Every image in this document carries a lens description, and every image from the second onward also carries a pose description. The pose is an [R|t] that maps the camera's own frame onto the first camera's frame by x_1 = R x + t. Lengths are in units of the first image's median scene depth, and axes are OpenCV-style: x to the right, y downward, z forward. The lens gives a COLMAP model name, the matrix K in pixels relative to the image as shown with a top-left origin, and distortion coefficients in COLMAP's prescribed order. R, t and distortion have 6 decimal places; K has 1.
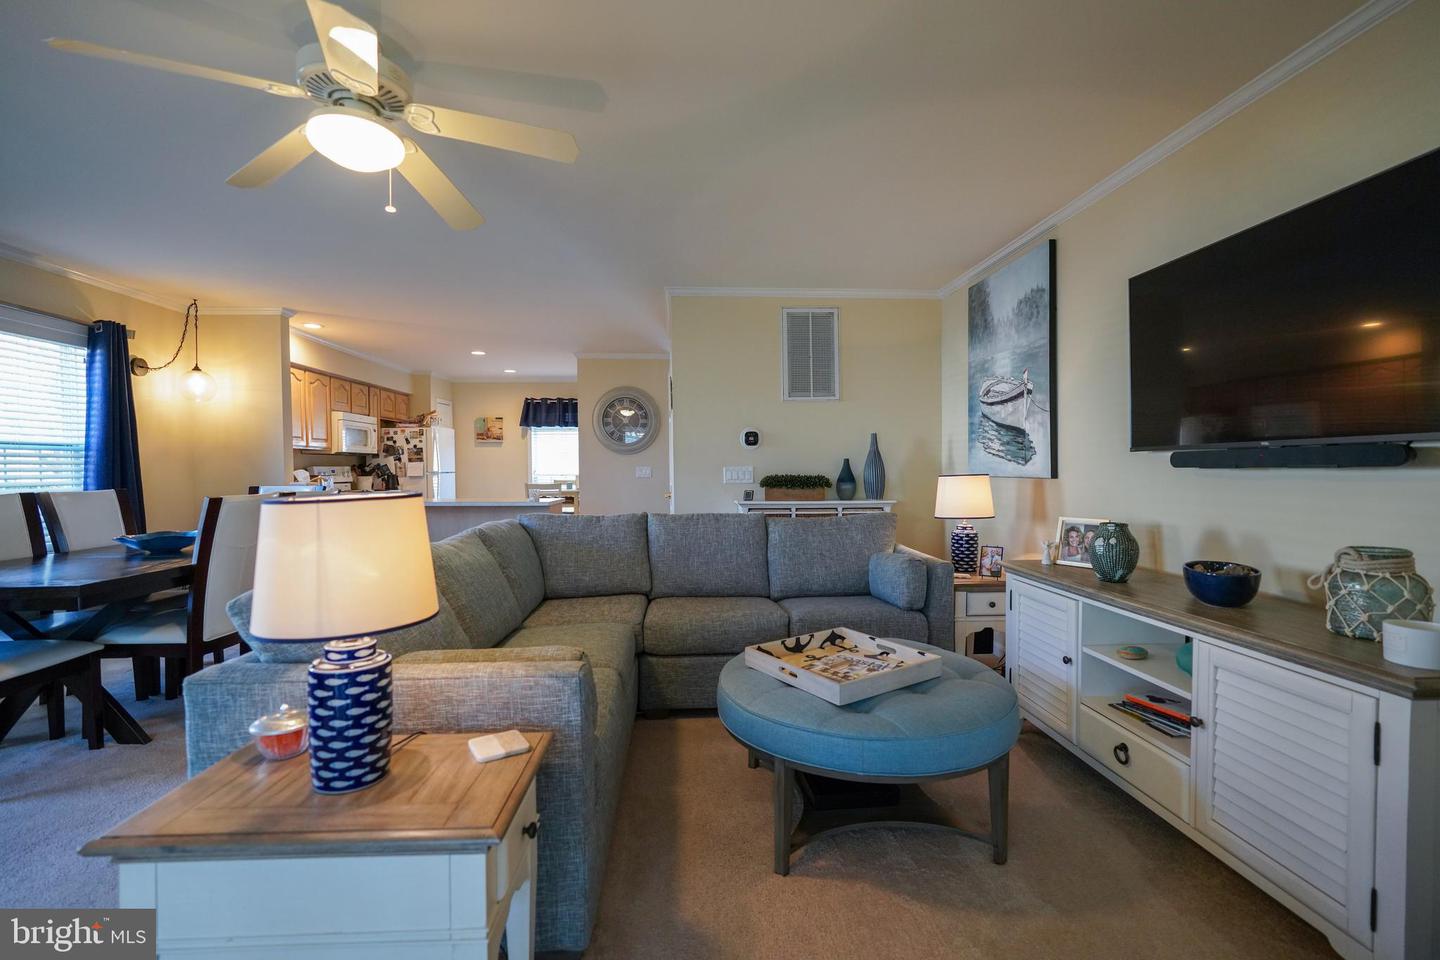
lens RADIAL K [[645.8, 0, 718.7], [0, 645.8, 480.7], [0, 0, 1]] dist [-0.013247, 0.005160]
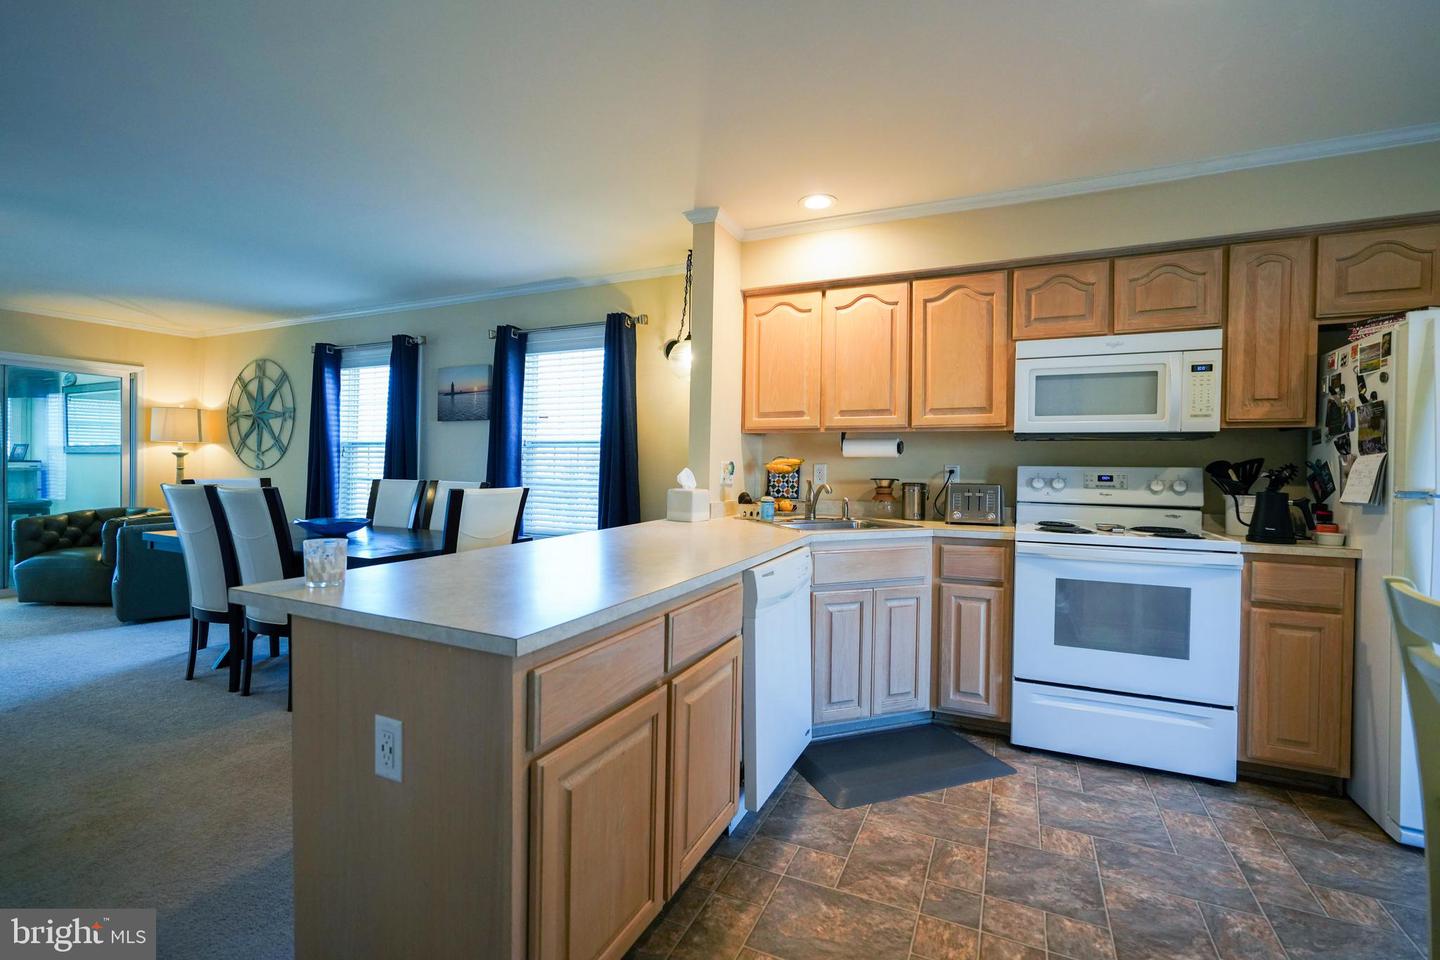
lens RADIAL K [[645.8, 0, 714.2], [0, 645.8, 477.3], [0, 0, 1]] dist [-0.013247, 0.005160]
pose [[-0.483325, 0.014846, -0.875315, -0.148424], [-0.029159, 0.999028, 0.033045, -0.034138], [0.874955, 0.041495, -0.482422, 1.539655]]
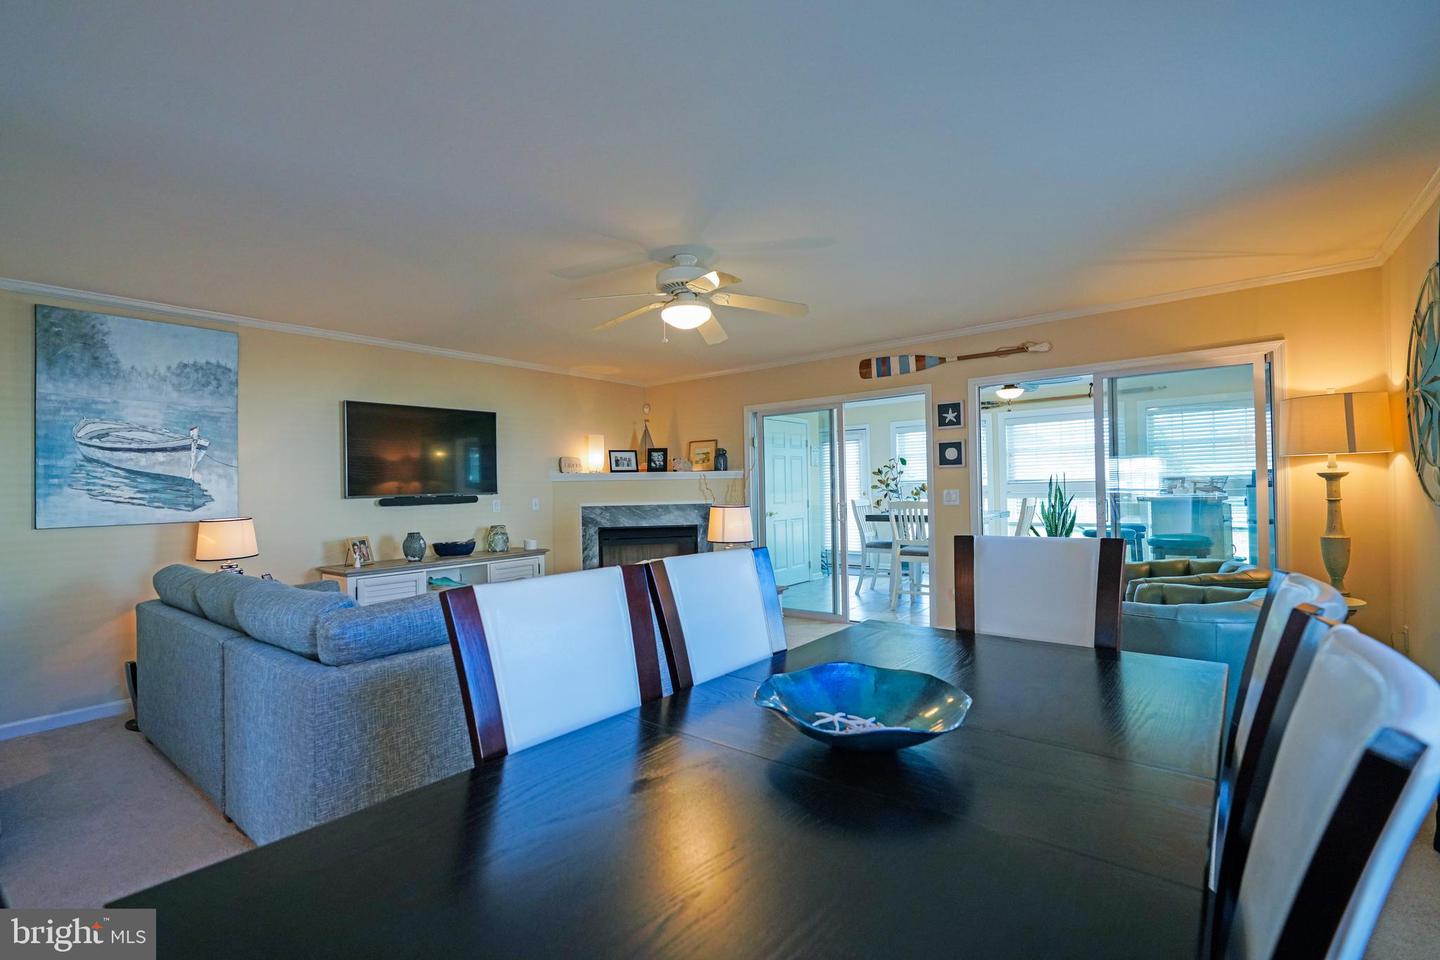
lens RADIAL K [[645.8, 0, 716.4], [0, 645.8, 481.8], [0, 0, 1]] dist [-0.013247, 0.005160]
pose [[-0.739466, 0.029379, 0.672553, -0.770500], [0.042266, 0.999102, 0.002828, -0.031492], [-0.671866, 0.030517, -0.740044, 0.969372]]
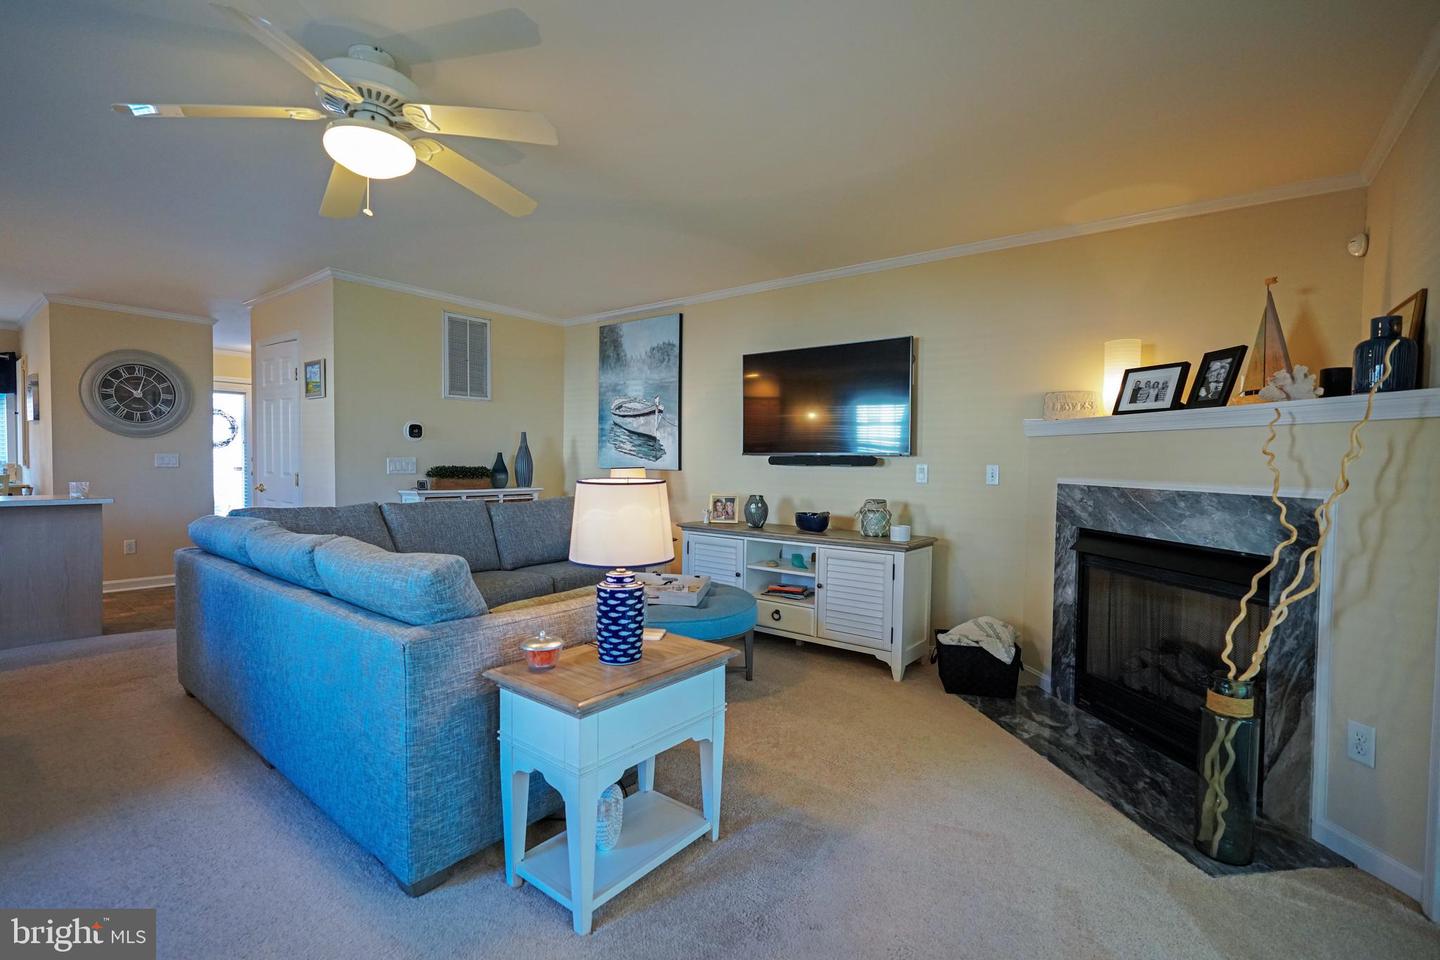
lens RADIAL K [[645.8, 0, 717.8], [0, 645.8, 480.8], [0, 0, 1]] dist [-0.013247, 0.005160]
pose [[0.662482, -0.008129, 0.749034, -0.422214], [-0.001446, 0.999925, 0.012132, 0.001957], [-0.749077, -0.009120, 0.662420, -0.061084]]
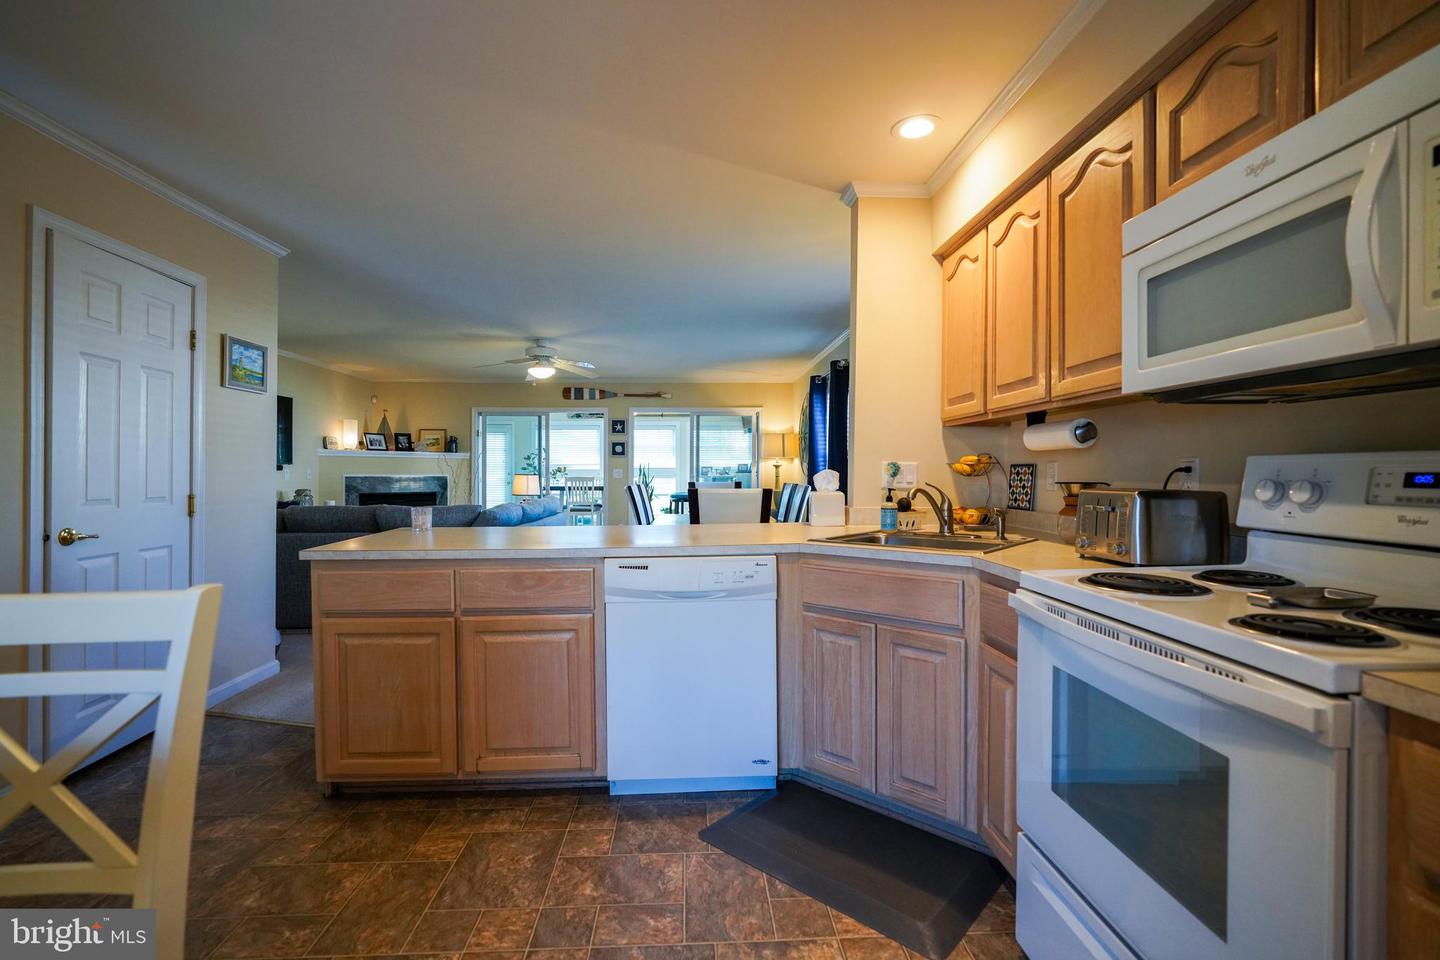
lens RADIAL K [[645.8, 0, 711.7], [0, 645.8, 477.6], [0, 0, 1]] dist [-0.013247, 0.005160]
pose [[-0.999593, 0.004997, 0.028099, -0.656174], [0.005901, 0.999465, 0.032164, -0.033784], [-0.027923, 0.032317, -0.999088, 1.846837]]
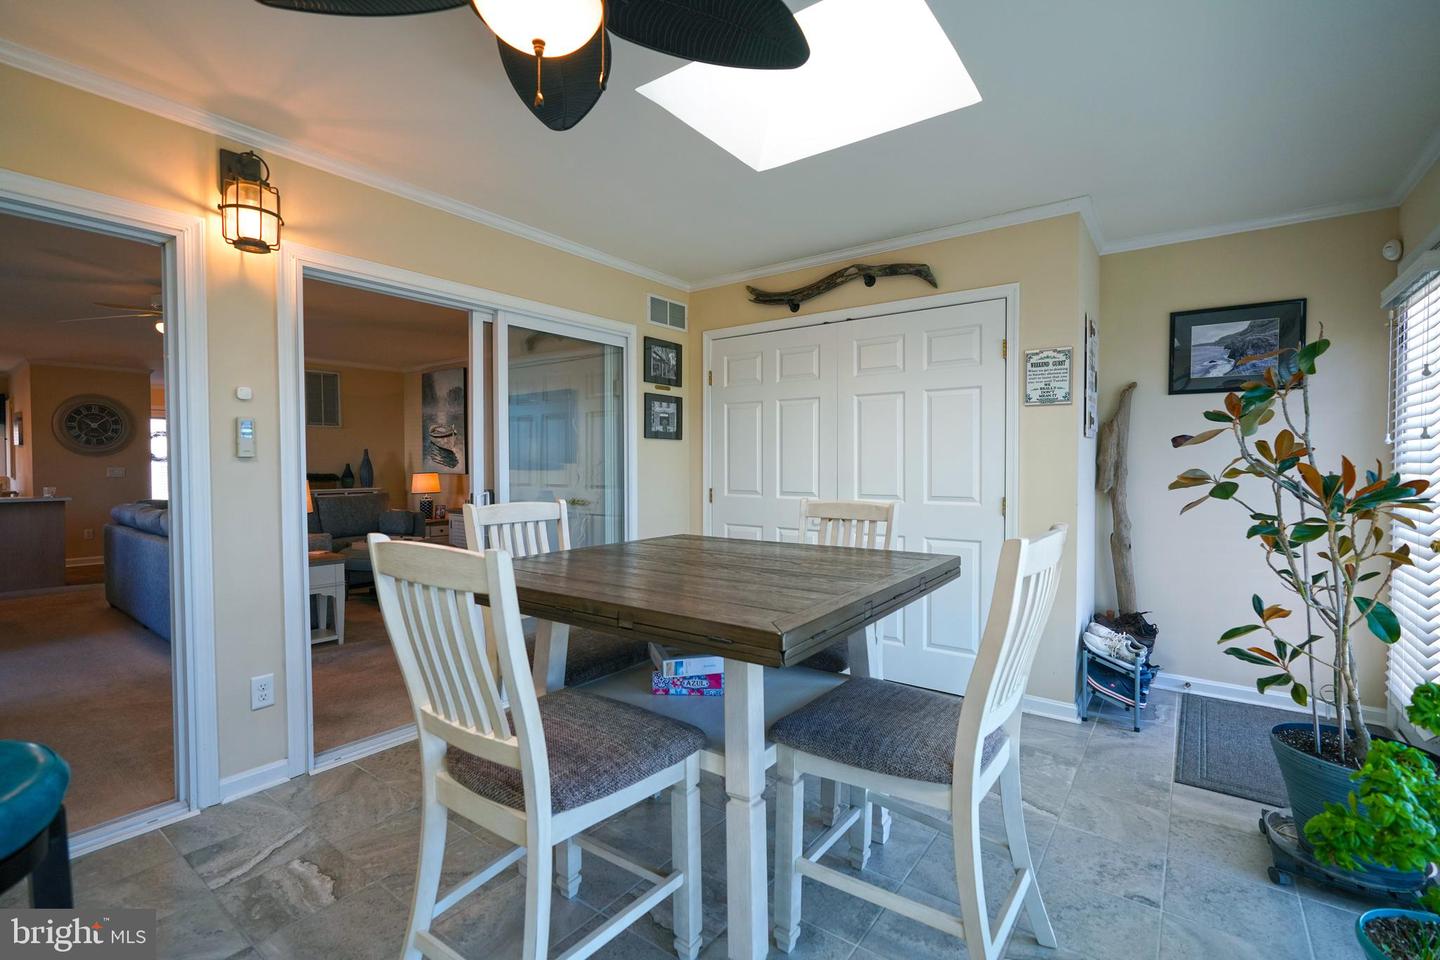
lens RADIAL K [[645.8, 0, 720.3], [0, 645.8, 477.1], [0, 0, 1]] dist [-0.013247, 0.005160]
pose [[0.650568, -0.008883, 0.759396, -0.453021], [0.012718, 0.999919, 0.000801, 0.012158], [-0.759342, 0.009136, 0.650628, -0.841024]]
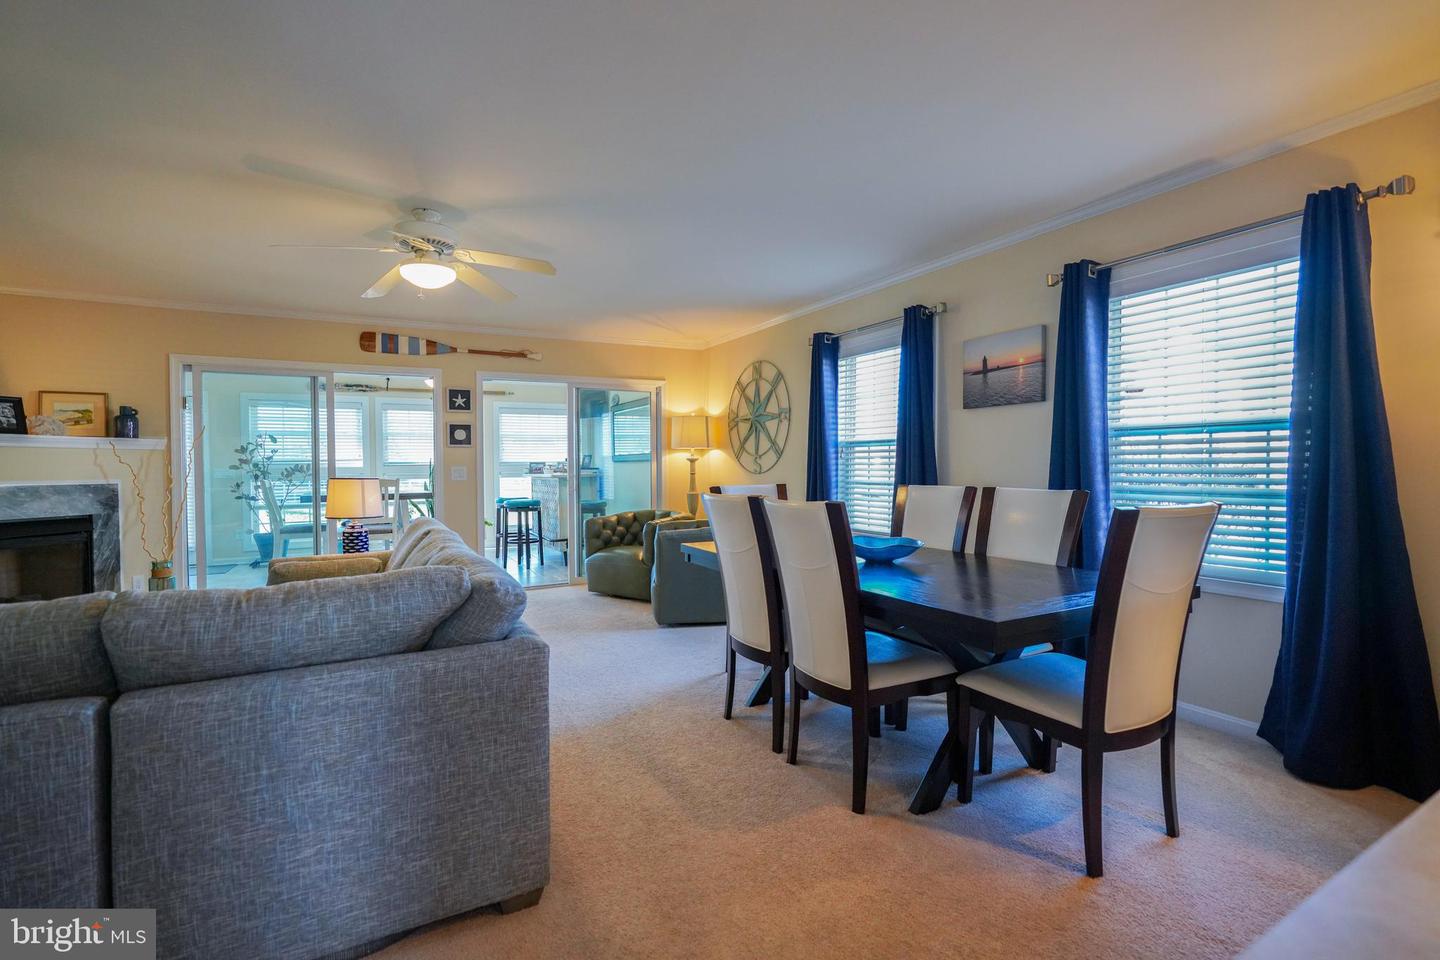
lens RADIAL K [[645.8, 0, 713.3], [0, 645.8, 476.0], [0, 0, 1]] dist [-0.013247, 0.005160]
pose [[-0.906350, 0.022113, -0.421949, -0.222686], [0.005629, 0.999173, 0.040270, -0.027031], [0.422490, 0.034124, -0.905725, 1.219988]]
